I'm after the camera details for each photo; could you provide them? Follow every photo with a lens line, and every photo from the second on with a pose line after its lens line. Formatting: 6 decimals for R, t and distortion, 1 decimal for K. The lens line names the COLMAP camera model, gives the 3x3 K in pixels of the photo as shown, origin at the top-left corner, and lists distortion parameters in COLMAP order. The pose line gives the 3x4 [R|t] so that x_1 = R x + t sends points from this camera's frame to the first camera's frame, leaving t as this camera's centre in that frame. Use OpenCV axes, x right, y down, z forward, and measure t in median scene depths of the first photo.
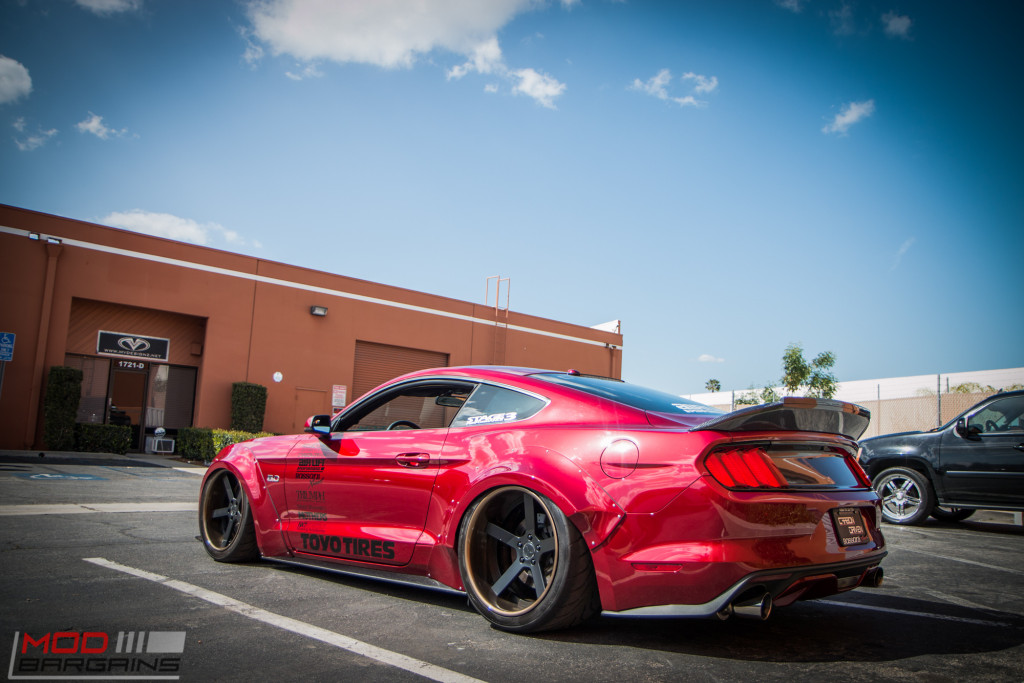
lens RADIAL K [[816.2, 0, 511.8], [0, 816.2, 342.7], [0, 0, 1]] dist [-0.008577, -0.000254]
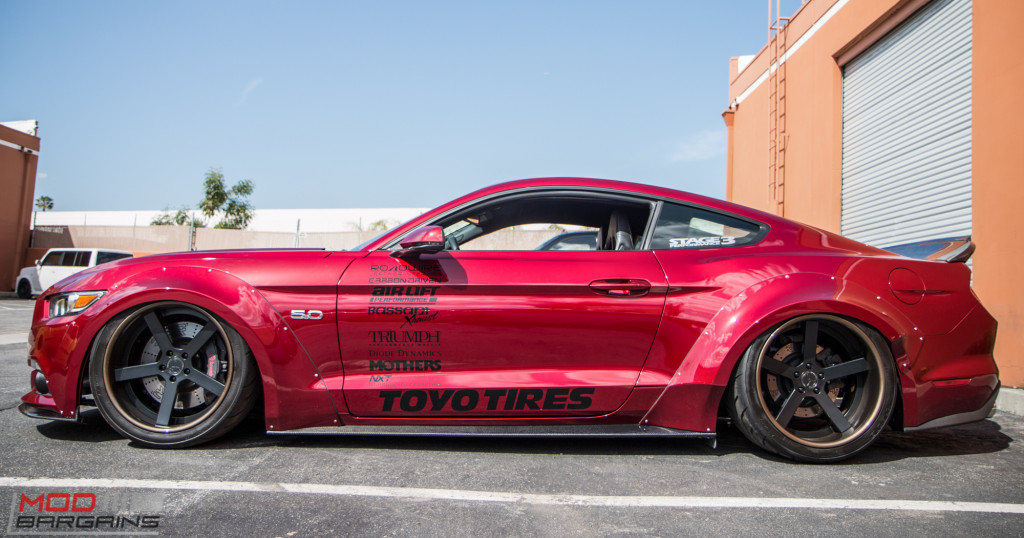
lens RADIAL K [[782.5, 0, 513.4], [0, 782.5, 265.2], [0, 0, 1]] dist [-0.025832, -0.000784]
pose [[0.695820, 0.018922, 0.717967, -0.098940], [-0.104403, 0.991699, 0.075047, 0.009612], [-0.710588, -0.127177, 0.692020, 0.069695]]
